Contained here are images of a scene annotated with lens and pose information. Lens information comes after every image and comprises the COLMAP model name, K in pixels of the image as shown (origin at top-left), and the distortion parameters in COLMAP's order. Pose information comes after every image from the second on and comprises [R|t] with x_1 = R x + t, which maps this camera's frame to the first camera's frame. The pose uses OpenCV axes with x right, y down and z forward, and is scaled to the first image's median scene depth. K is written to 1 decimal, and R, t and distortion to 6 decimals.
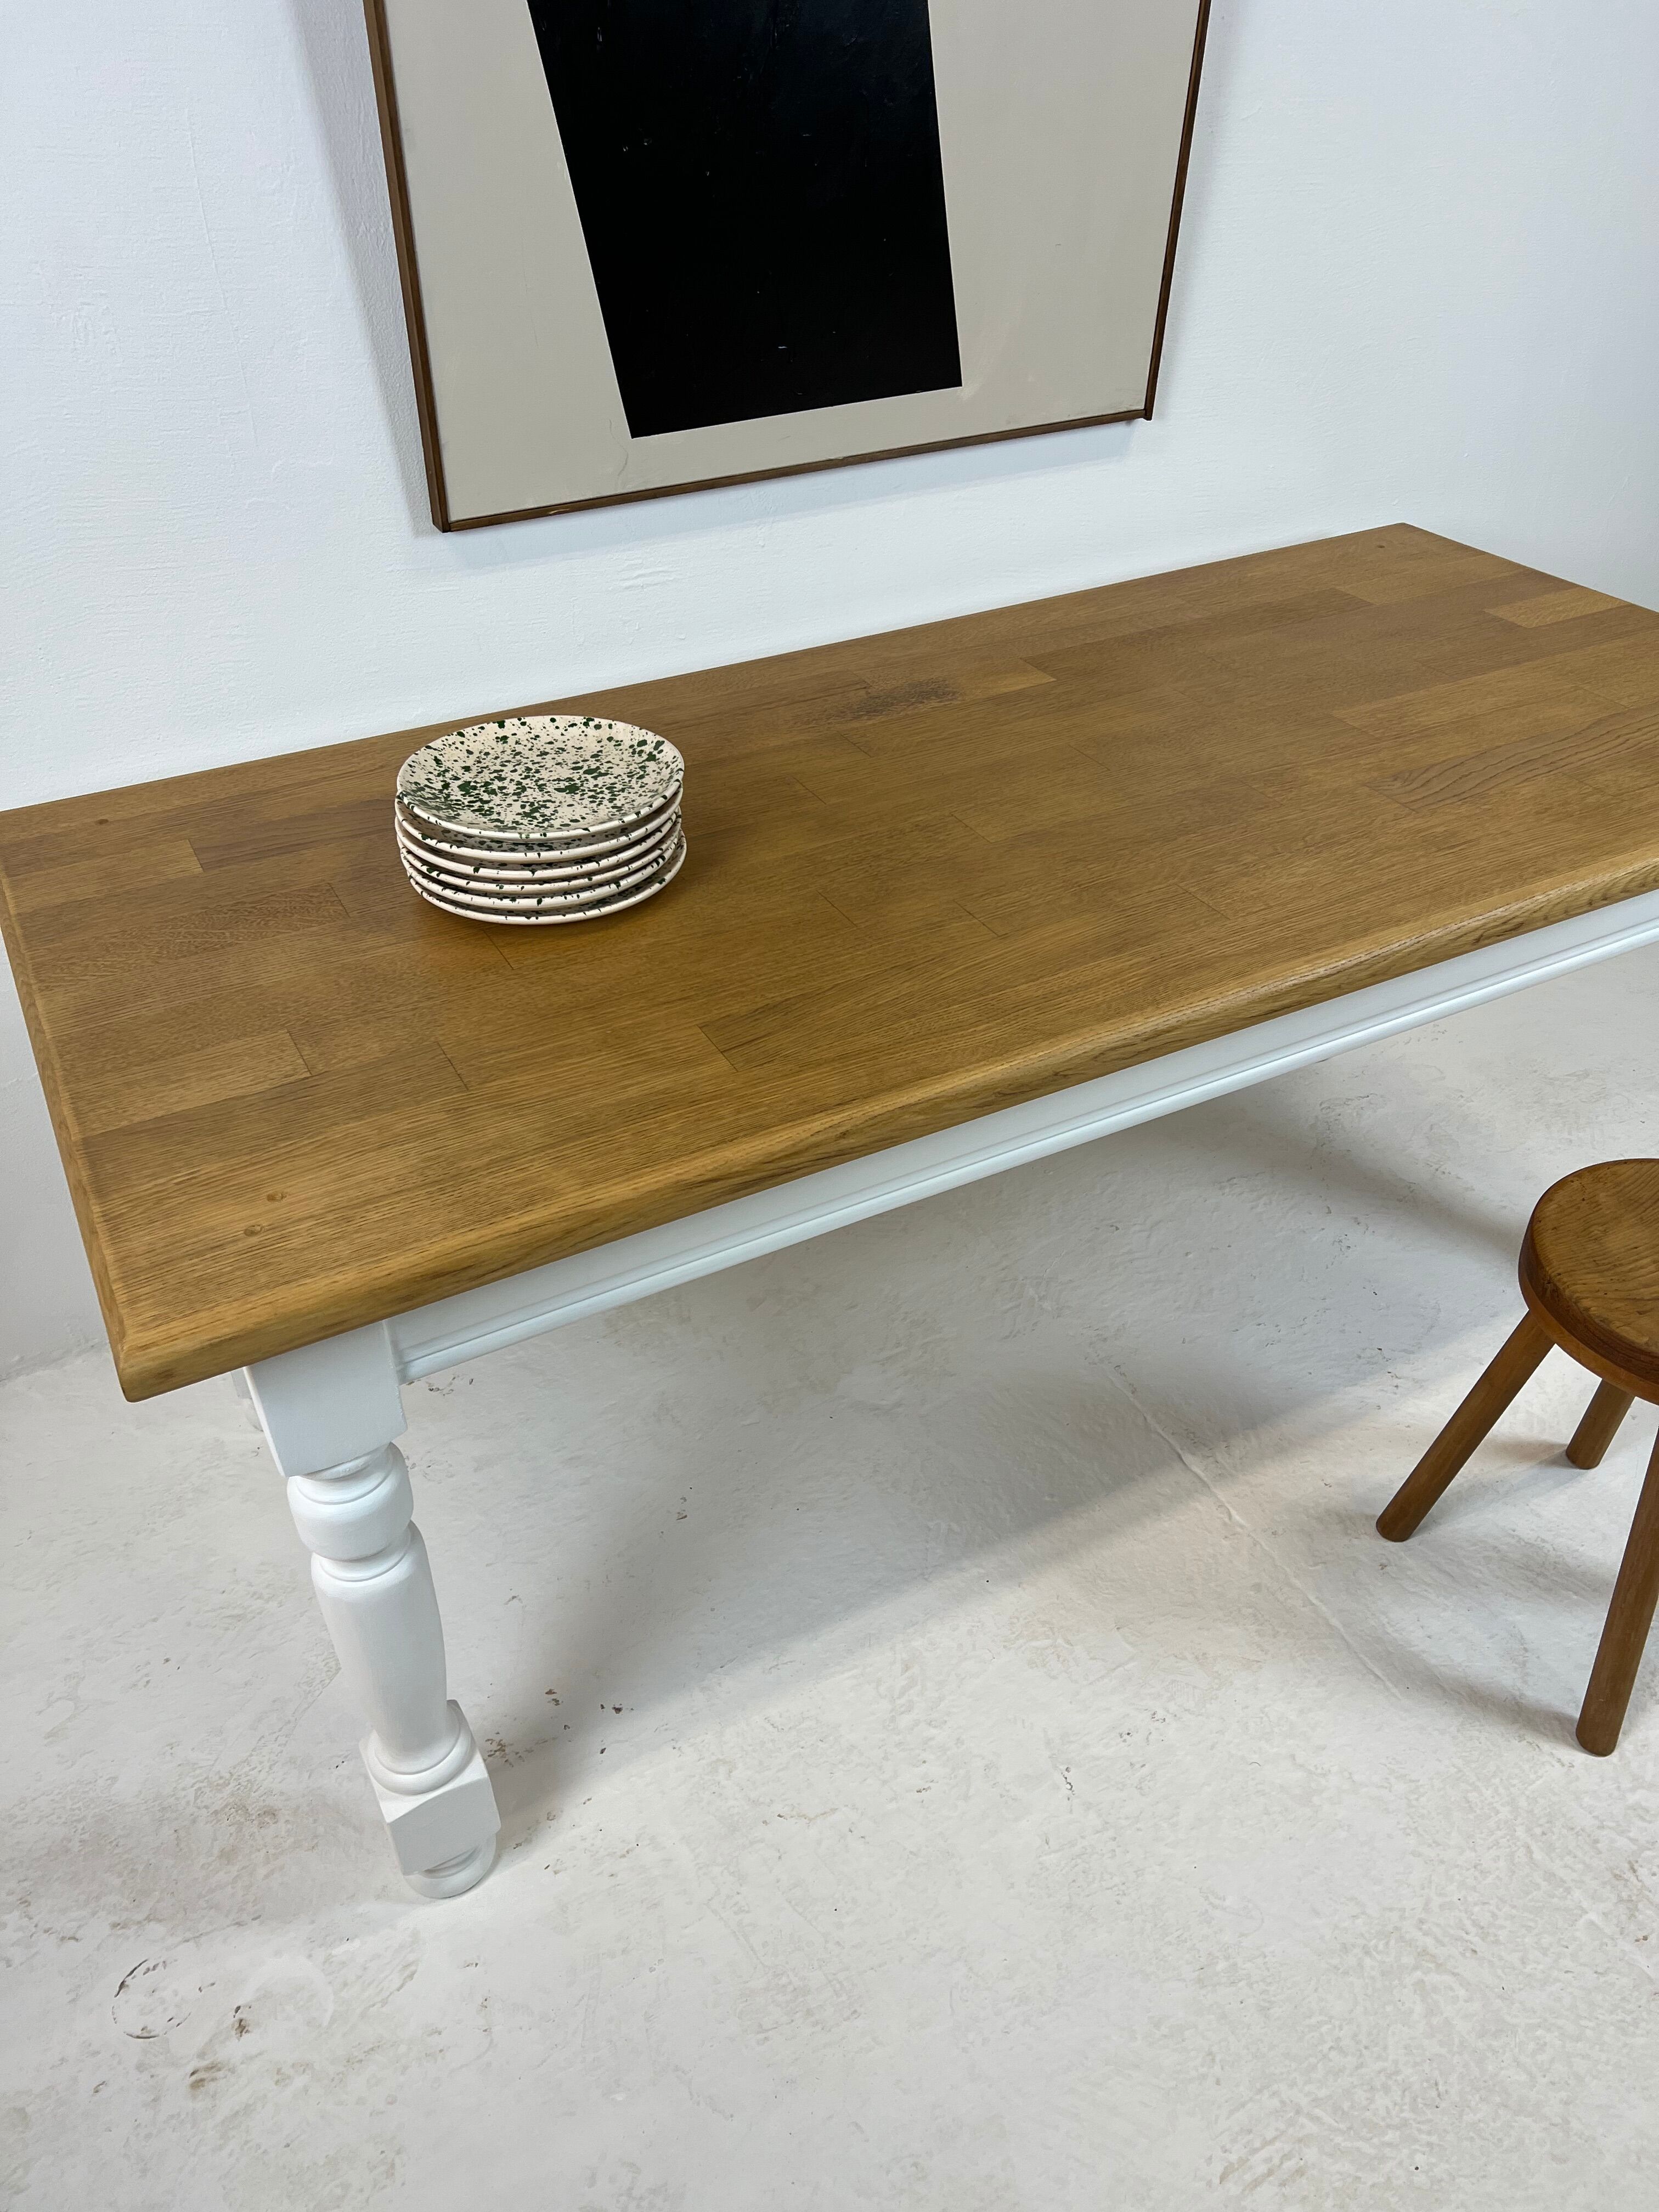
lens RADIAL K [[1693.4, 0, 844.8], [0, 1693.4, 1113.1], [0, 0, 1]] dist [0.036394, -0.043358]
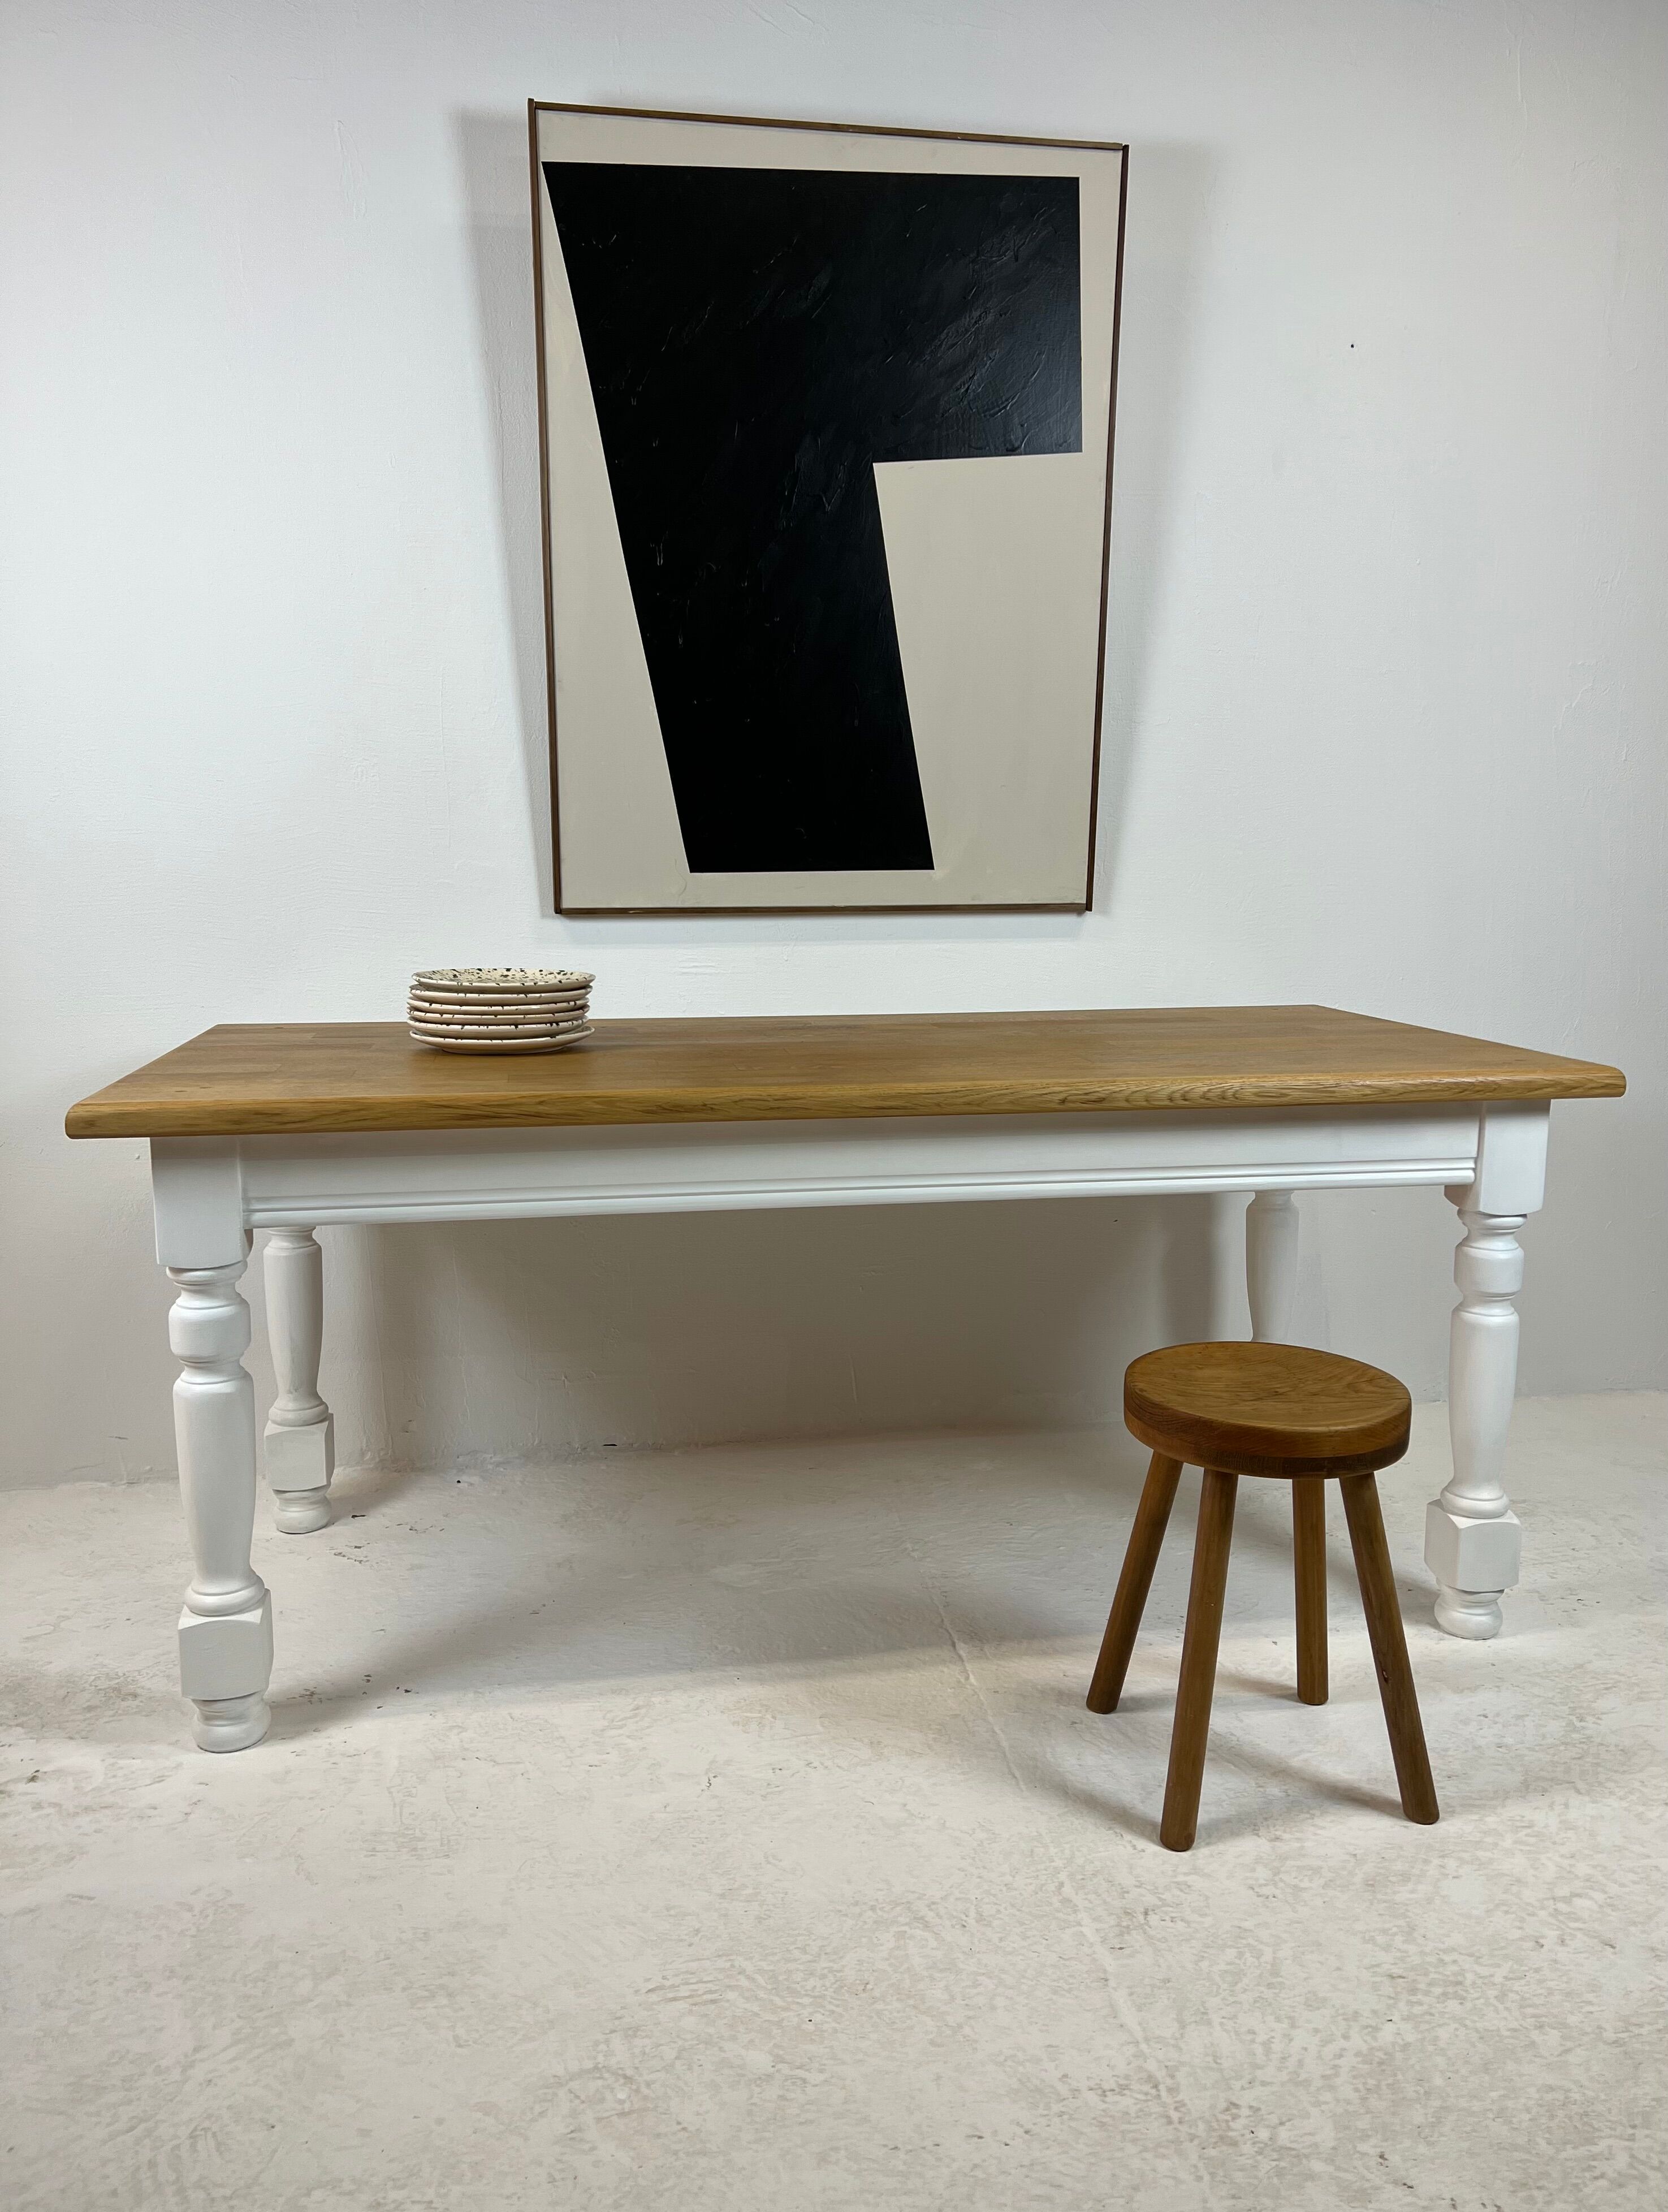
lens RADIAL K [[1745.4, 0, 866.8], [0, 1745.4, 1071.3], [0, 0, 1]] dist [0.028059, -0.025185]
pose [[0.953335, 0.056003, -0.296674, 0.581501], [-0.188530, 0.877938, -0.440094, 0.487472], [0.235815, 0.475489, 0.847527, -0.238127]]
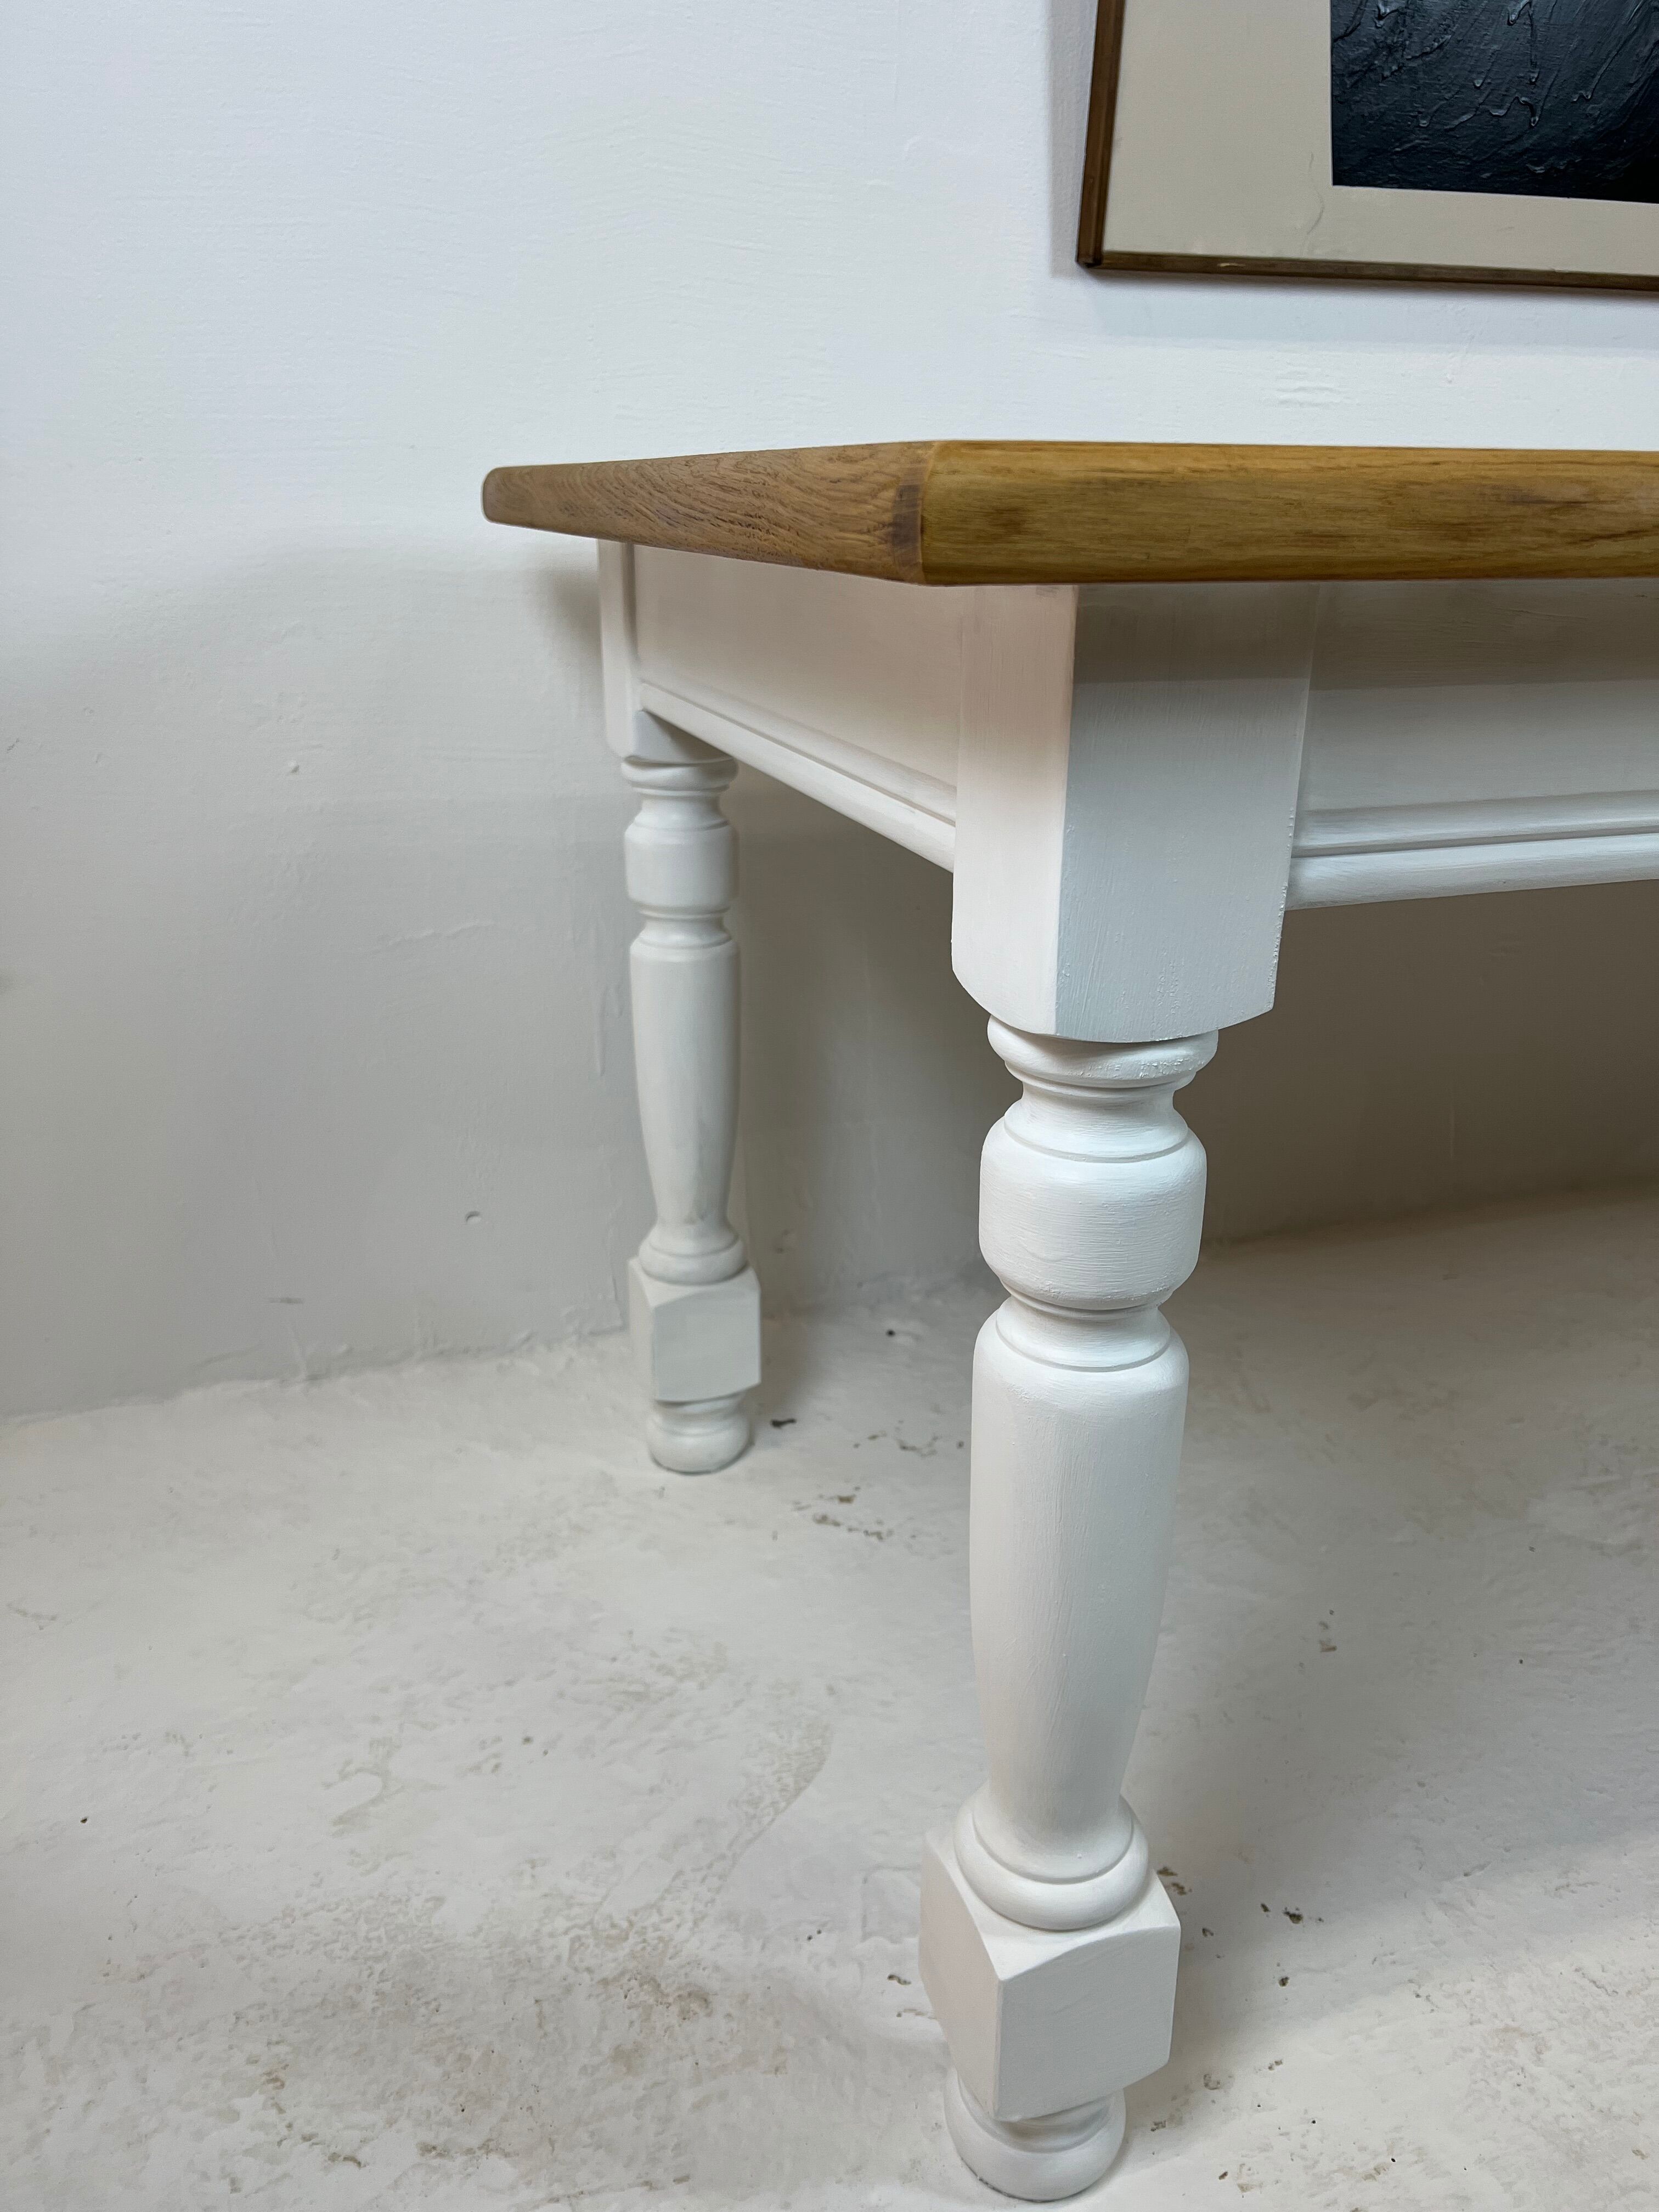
lens RADIAL K [[1693.4, 0, 835.7], [0, 1693.4, 1096.5], [0, 0, 1]] dist [0.036394, -0.043358]
pose [[0.986654, 0.074875, -0.144596, -0.238602], [-0.111284, 0.958327, -0.263106, 0.274895], [0.118870, 0.275685, 0.953870, 0.395230]]
